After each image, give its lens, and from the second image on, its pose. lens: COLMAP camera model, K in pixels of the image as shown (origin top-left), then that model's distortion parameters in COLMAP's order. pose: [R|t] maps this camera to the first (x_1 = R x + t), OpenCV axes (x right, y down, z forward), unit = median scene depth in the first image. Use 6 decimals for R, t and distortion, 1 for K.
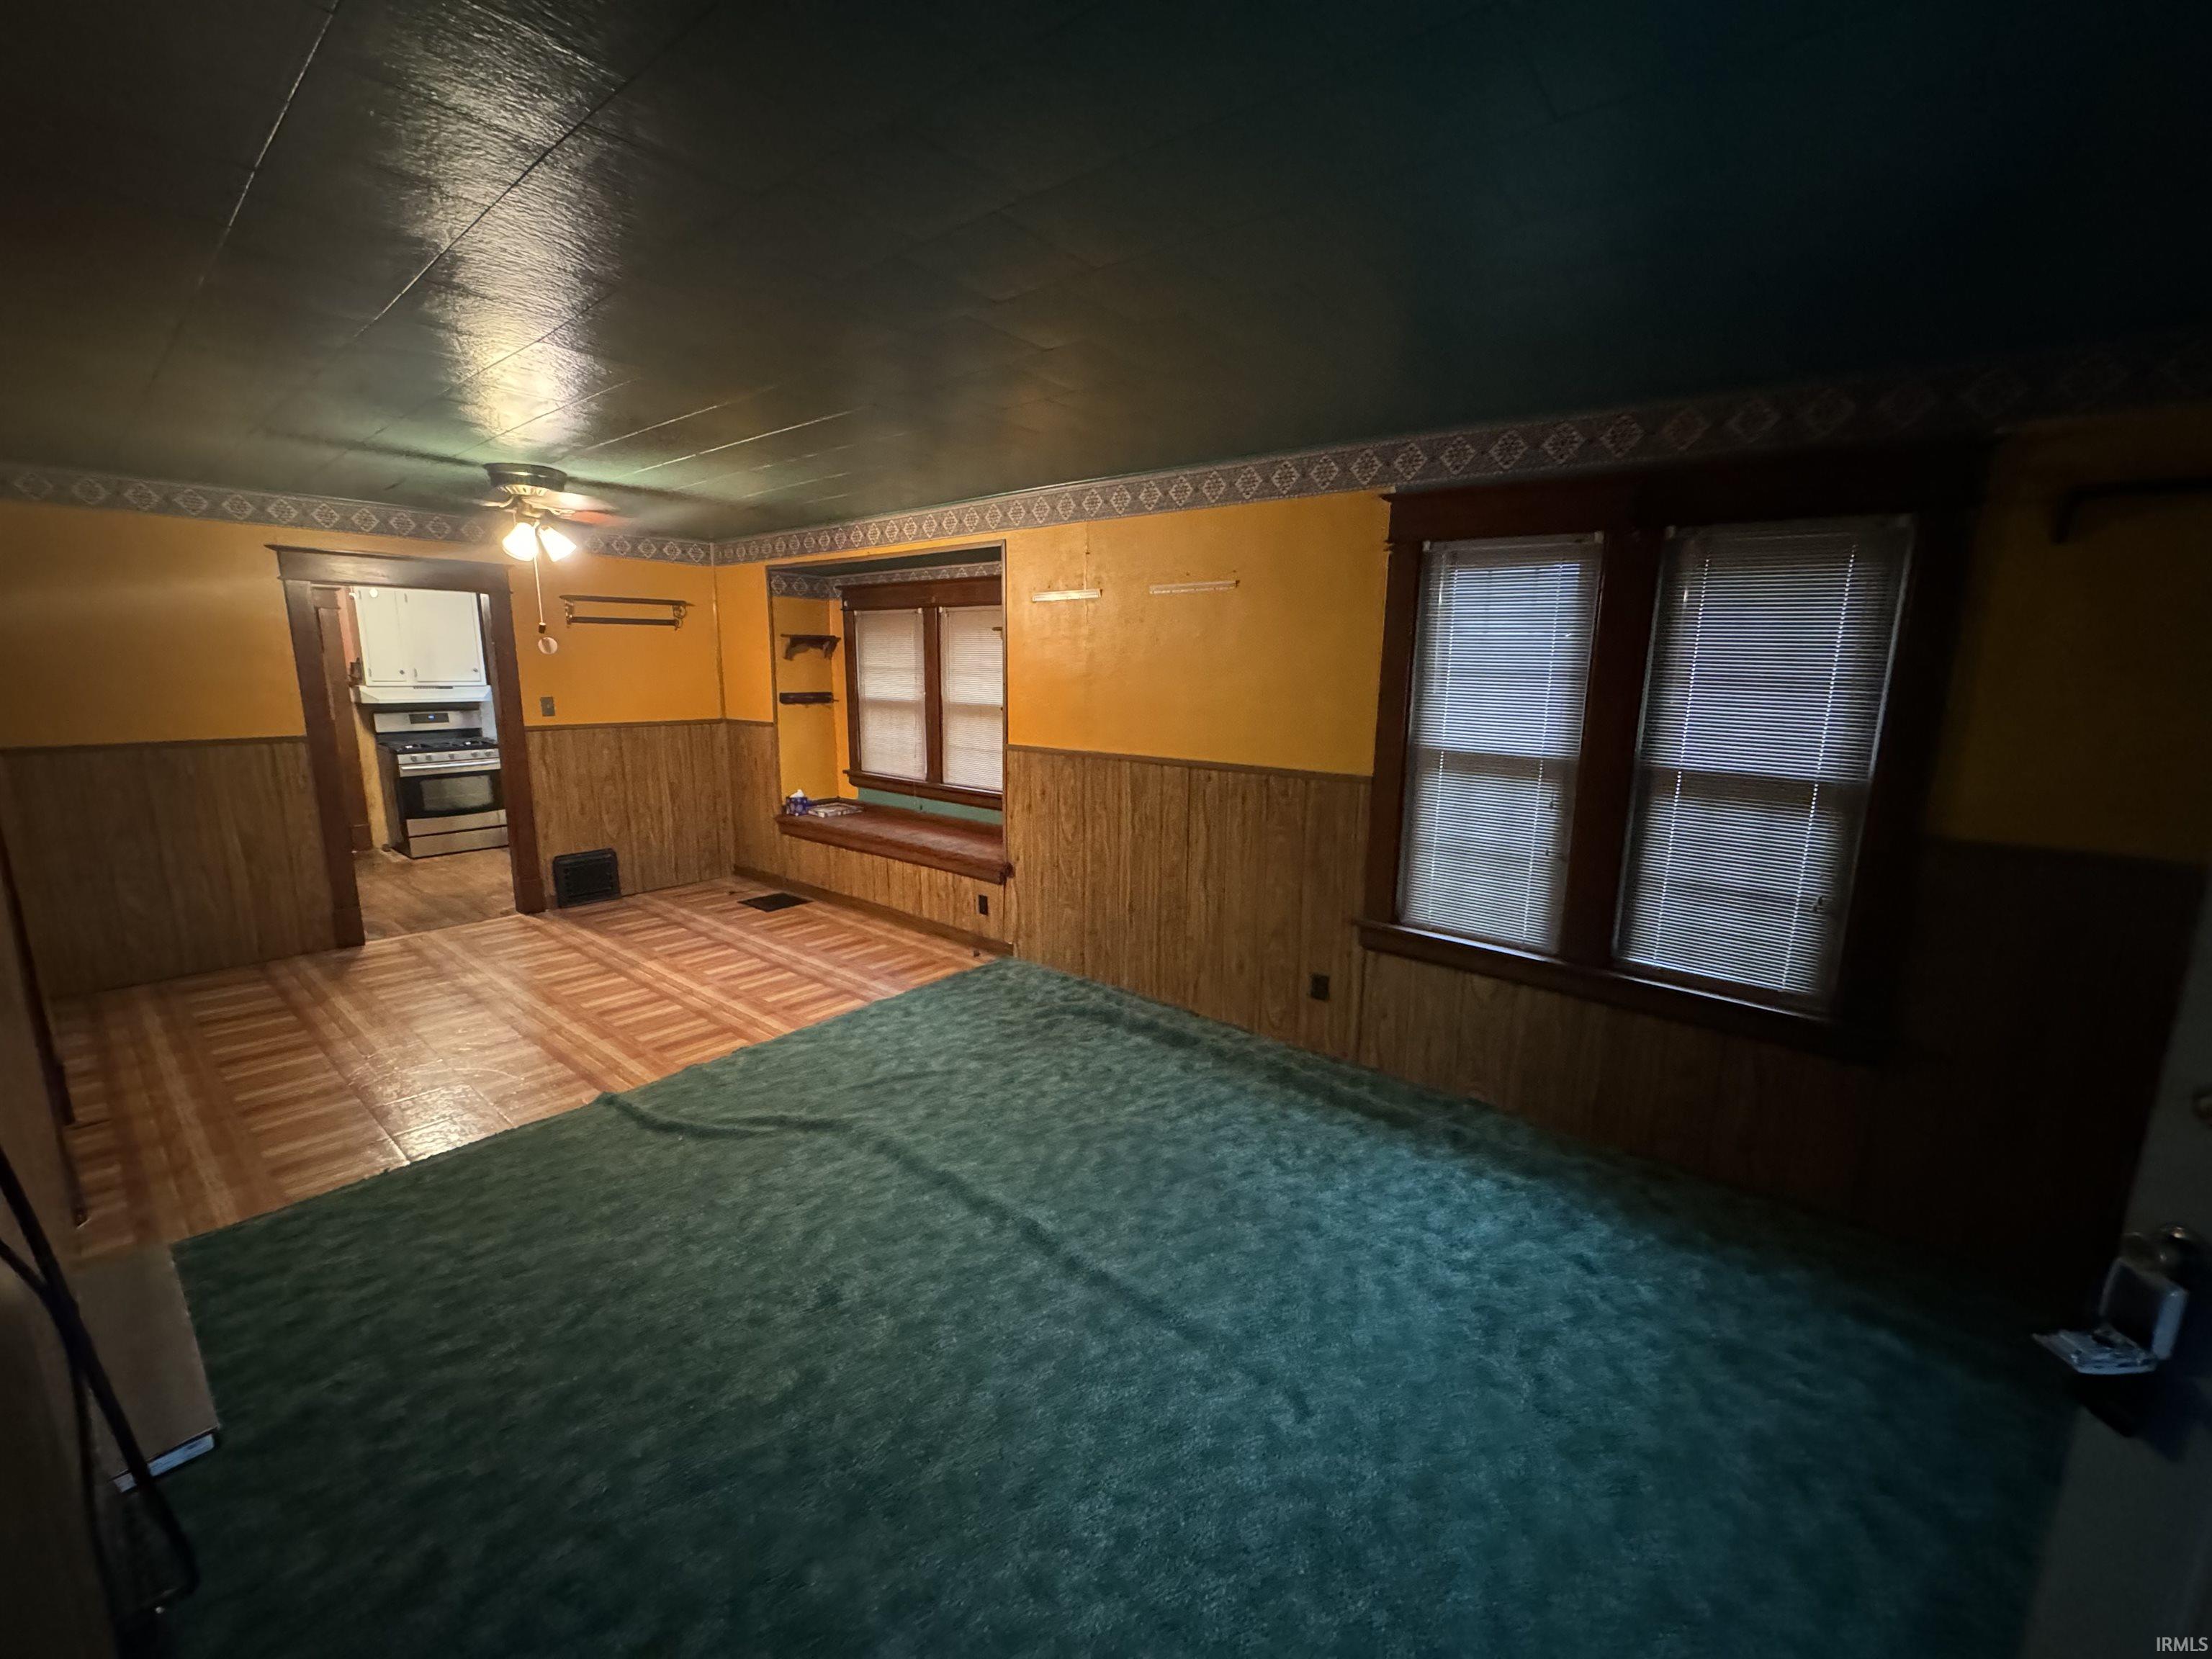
lens RADIAL K [[883.4, 0, 1102.9], [0, 883.4, 825.9], [0, 0, 1]] dist [-0.001452, 0.000232]
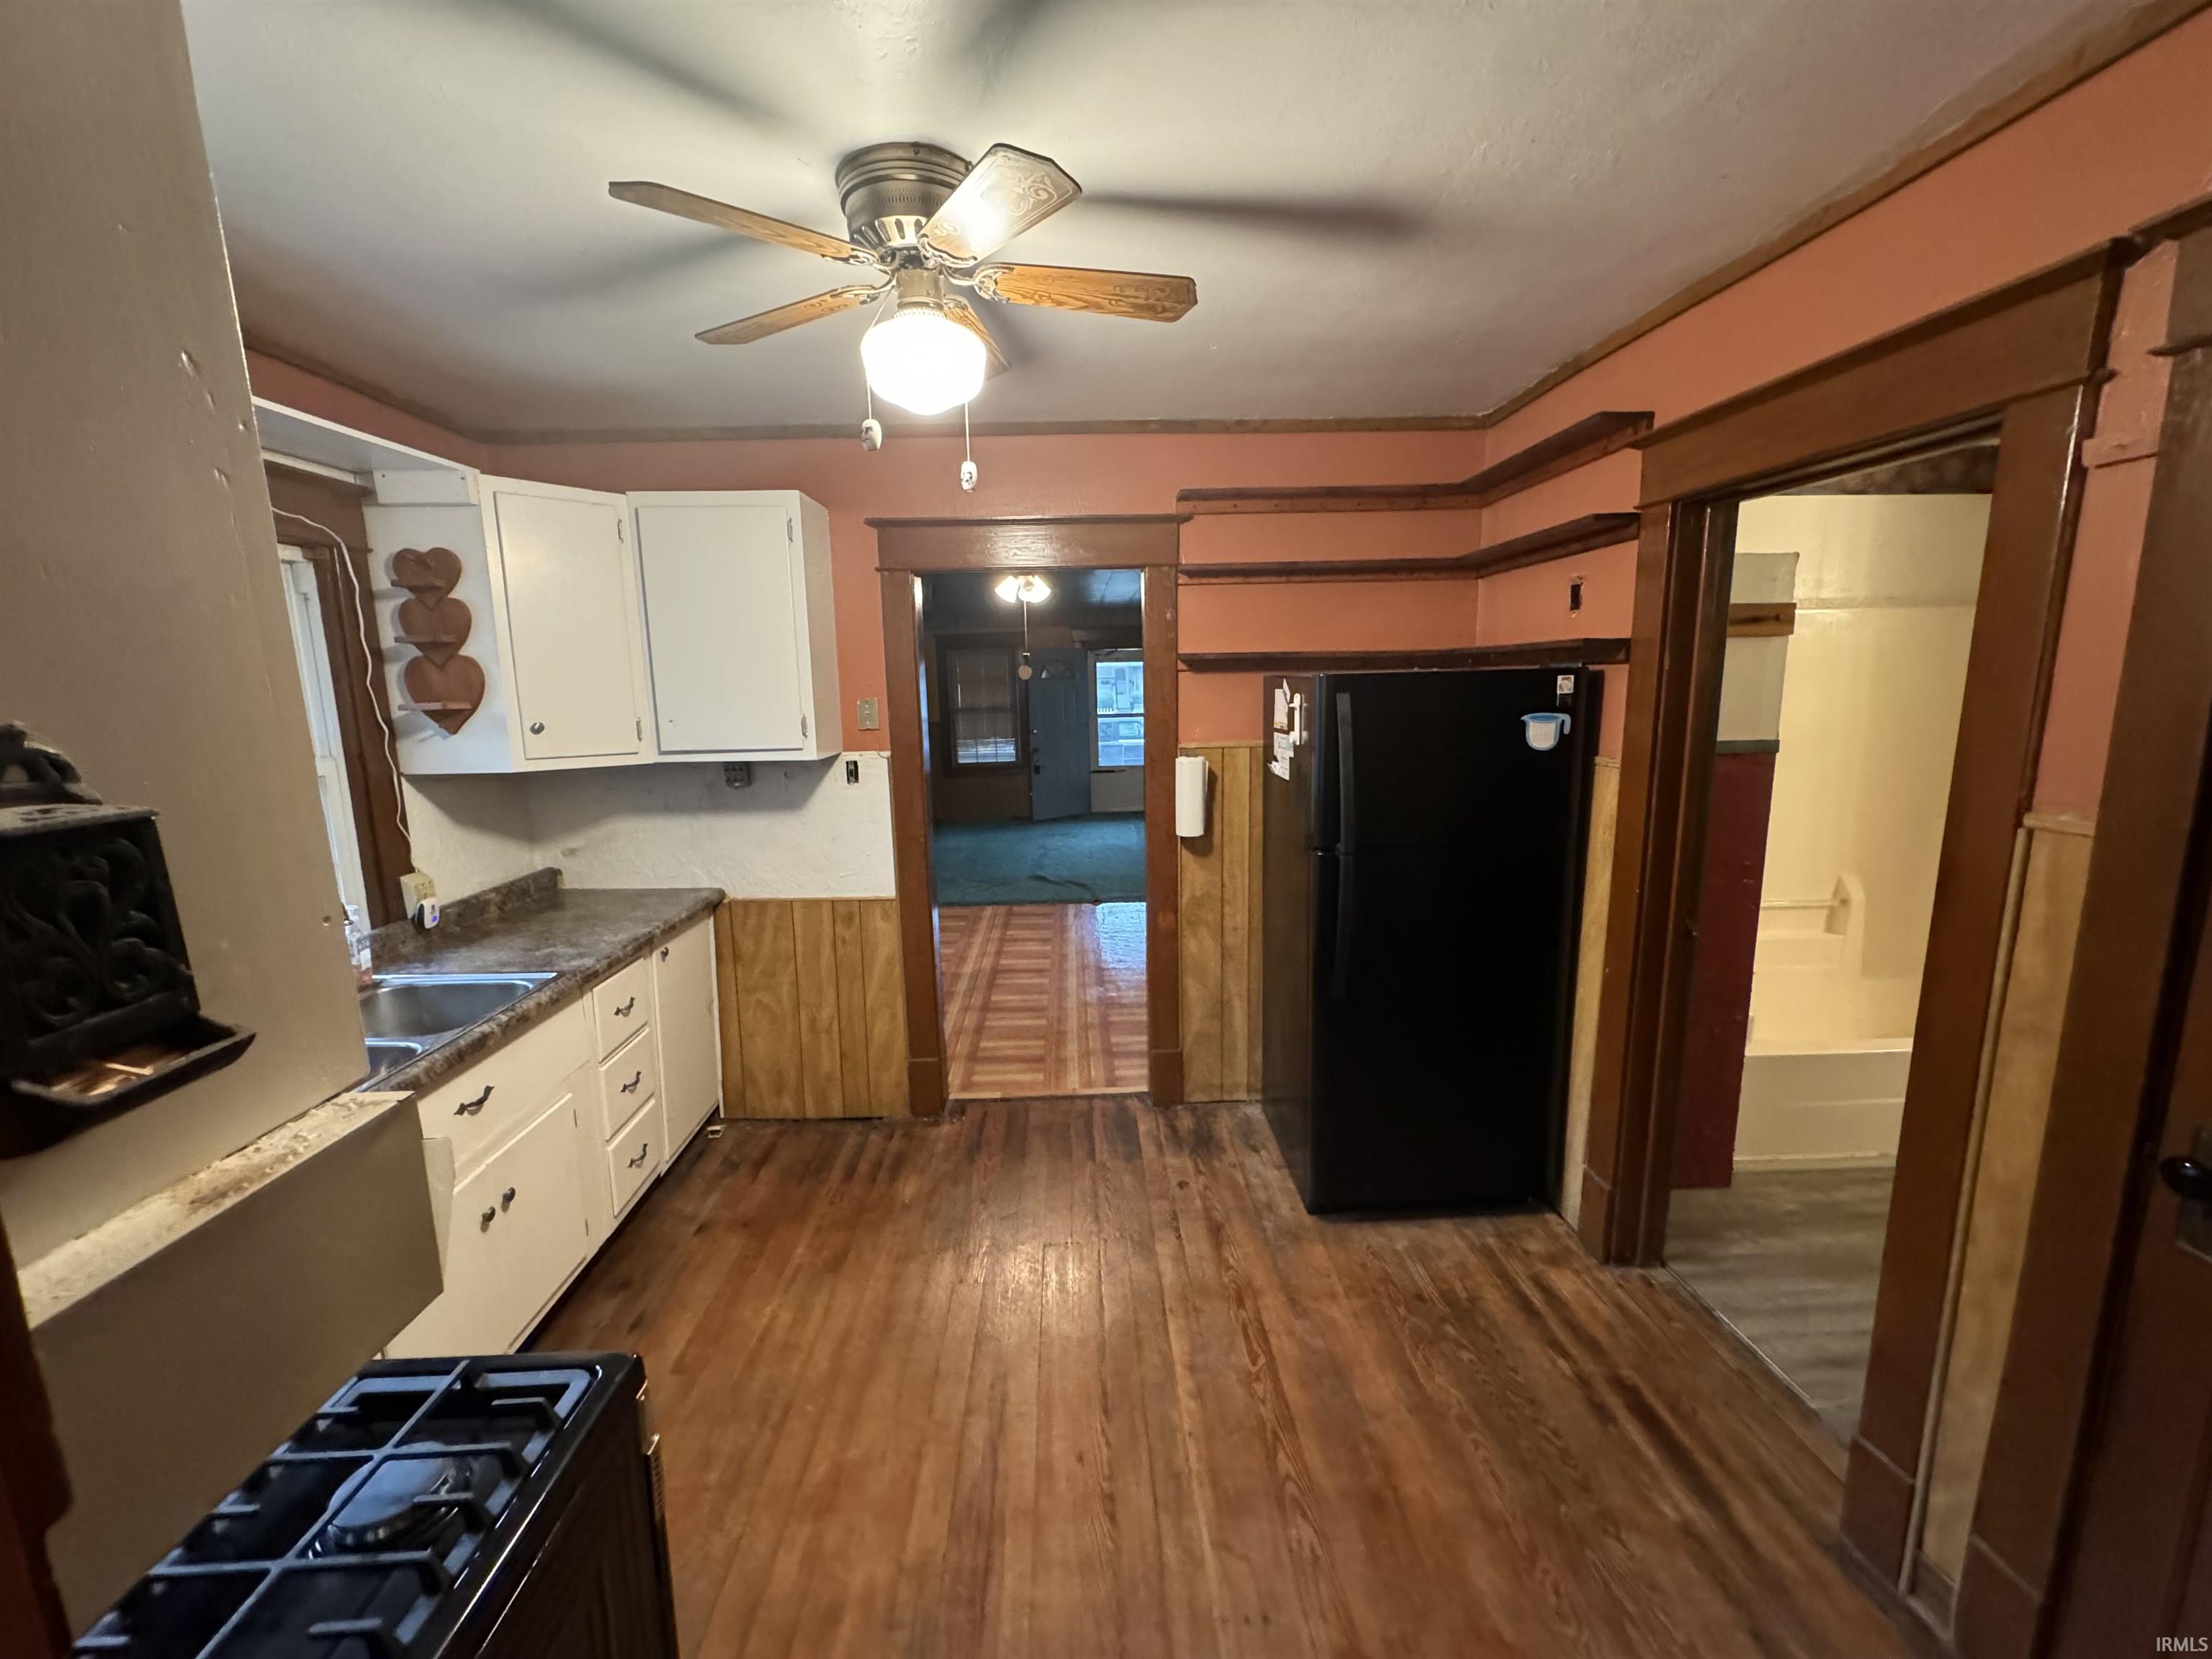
lens RADIAL K [[883.4, 0, 1102.9], [0, 883.4, 825.9], [0, 0, 1]] dist [-0.001452, 0.000232]
pose [[-0.665957, -0.117830, 0.736626, -1.392203], [0.146271, 0.947654, 0.283825, -0.286591], [-0.731510, 0.296762, -0.613861, 1.491082]]
